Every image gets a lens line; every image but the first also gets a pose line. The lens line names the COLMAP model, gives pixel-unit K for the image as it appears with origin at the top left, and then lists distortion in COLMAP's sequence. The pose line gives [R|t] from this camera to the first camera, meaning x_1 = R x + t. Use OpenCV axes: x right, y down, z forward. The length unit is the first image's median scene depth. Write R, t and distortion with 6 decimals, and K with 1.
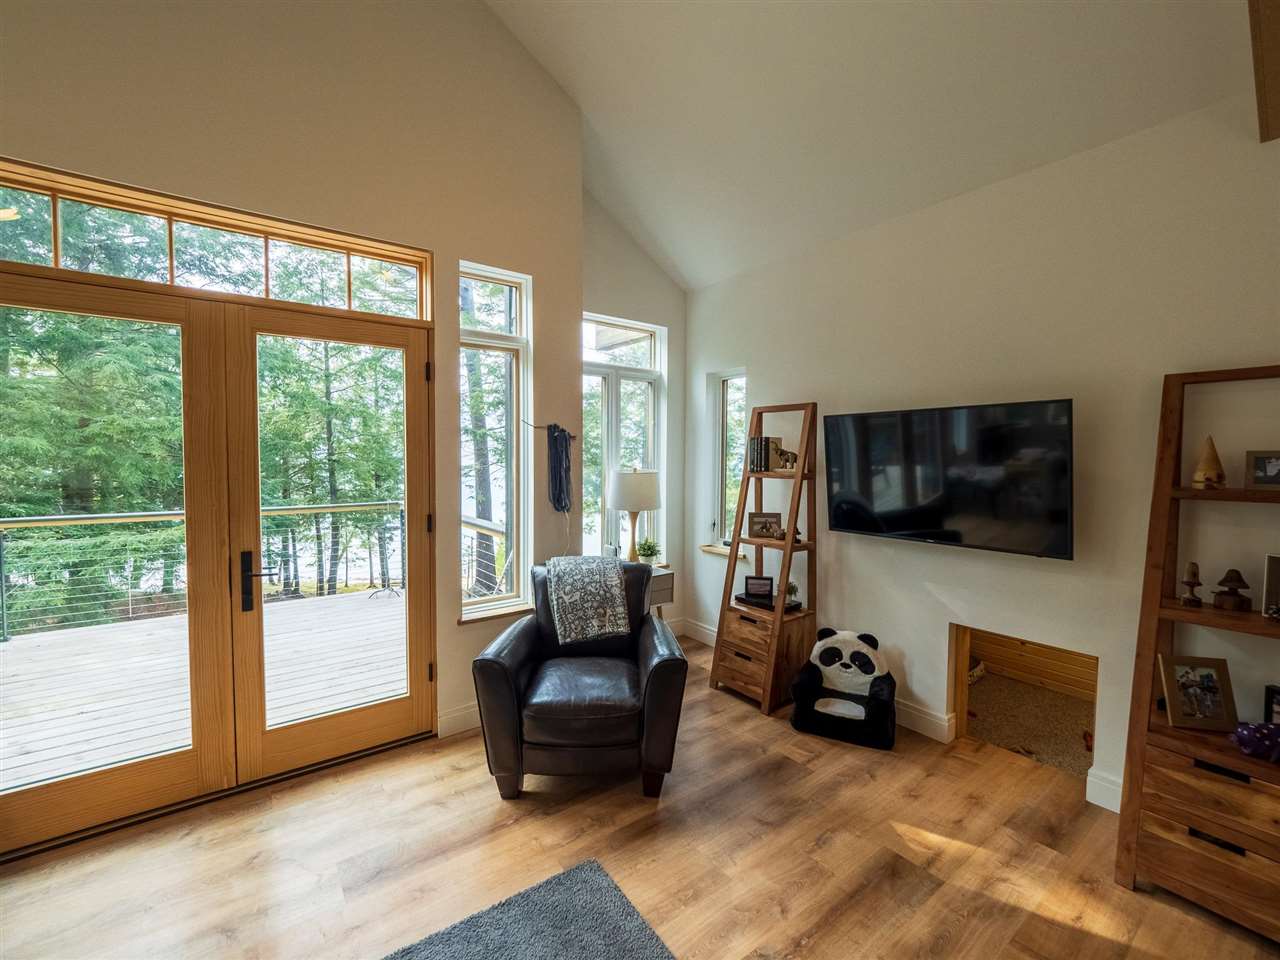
lens RADIAL K [[545.9, 0, 646.3], [0, 545.9, 469.9], [0, 0, 1]] dist [-0.004539, -0.002387]
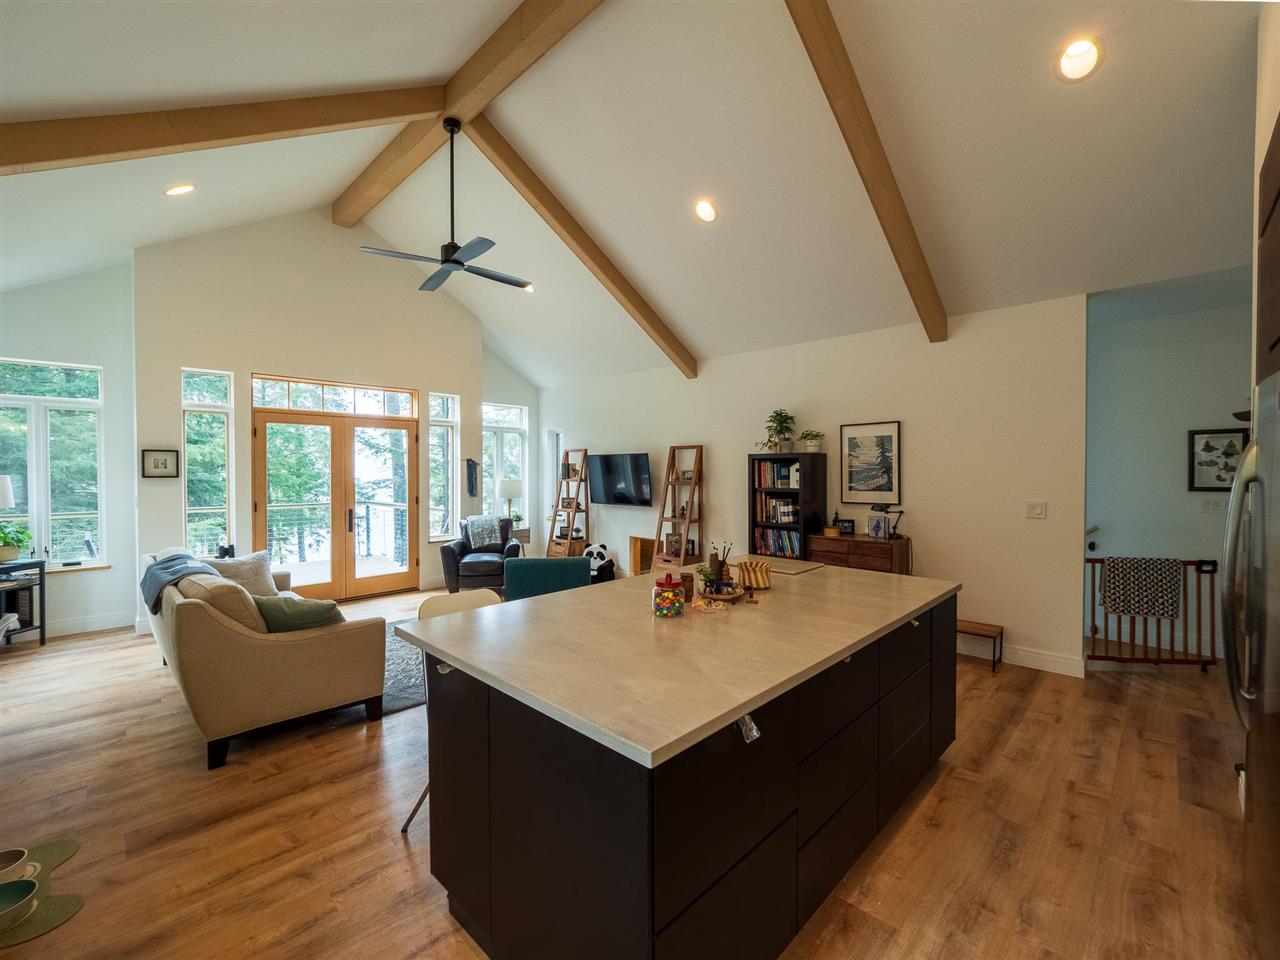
lens RADIAL K [[545.9, 0, 647.8], [0, 545.9, 470.6], [0, 0, 1]] dist [-0.004539, -0.002387]
pose [[0.987539, -0.007878, 0.157177, 0.199687], [0.012293, 0.999556, -0.027134, 0.036395], [-0.156894, 0.028728, 0.987198, -1.313602]]
